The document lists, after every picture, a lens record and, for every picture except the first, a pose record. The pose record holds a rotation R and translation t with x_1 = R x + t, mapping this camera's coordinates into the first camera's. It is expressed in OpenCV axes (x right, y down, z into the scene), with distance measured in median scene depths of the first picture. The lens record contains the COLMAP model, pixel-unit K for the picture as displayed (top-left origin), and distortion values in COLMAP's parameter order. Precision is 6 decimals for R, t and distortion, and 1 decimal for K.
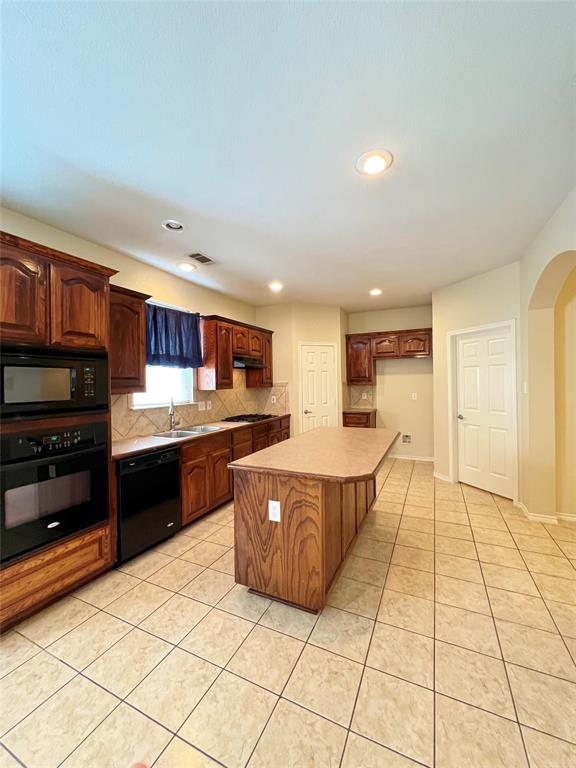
lens RADIAL K [[309.8, 0, 288.0], [0, 309.8, 384.0], [0, 0, 1]] dist [0.000805, 0.000138]
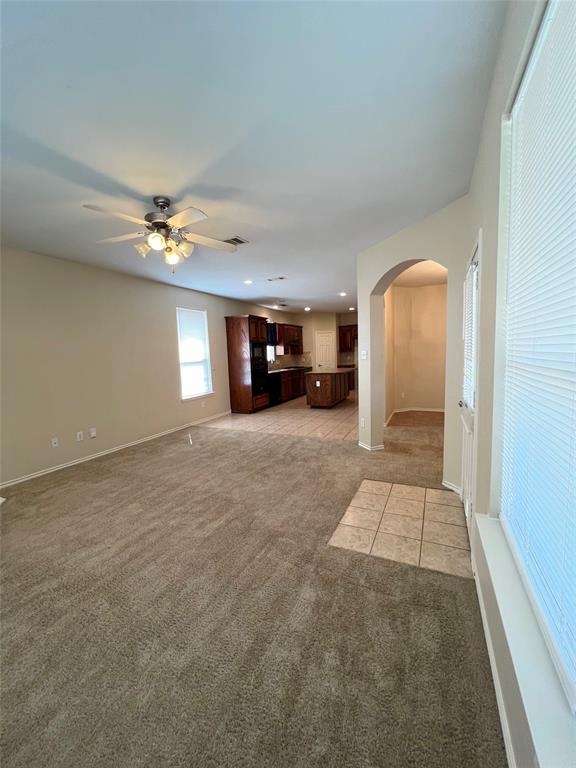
lens RADIAL K [[309.8, 0, 288.0], [0, 309.8, 384.0], [0, 0, 1]] dist [0.000805, 0.000138]
pose [[0.999738, -0.022650, 0.003151, -0.207101], [0.022265, 0.995526, 0.091827, 0.023520], [-0.005216, -0.091733, 0.995770, -1.367811]]
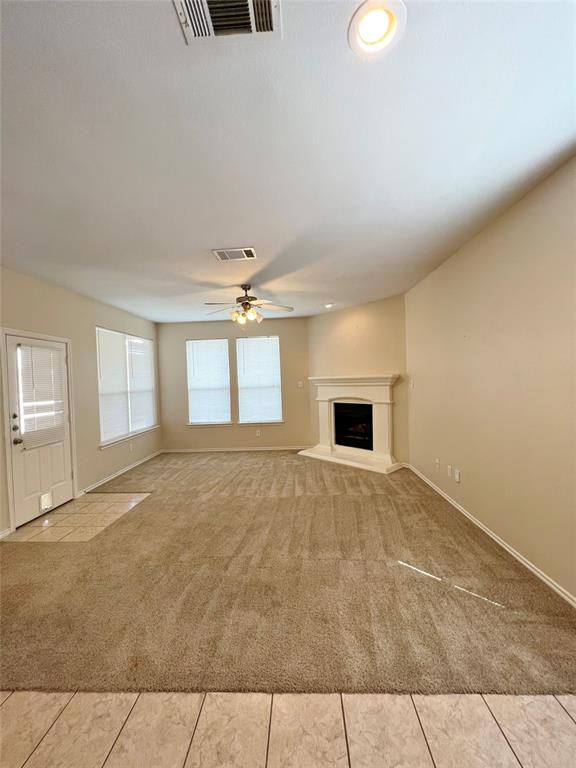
lens RADIAL K [[309.8, 0, 288.0], [0, 309.8, 384.0], [0, 0, 1]] dist [0.000805, 0.000138]
pose [[-0.919700, 0.050644, -0.389341, -0.174977], [0.043386, 0.998682, 0.027419, -0.009399], [0.390217, 0.008325, -0.920685, 0.291181]]
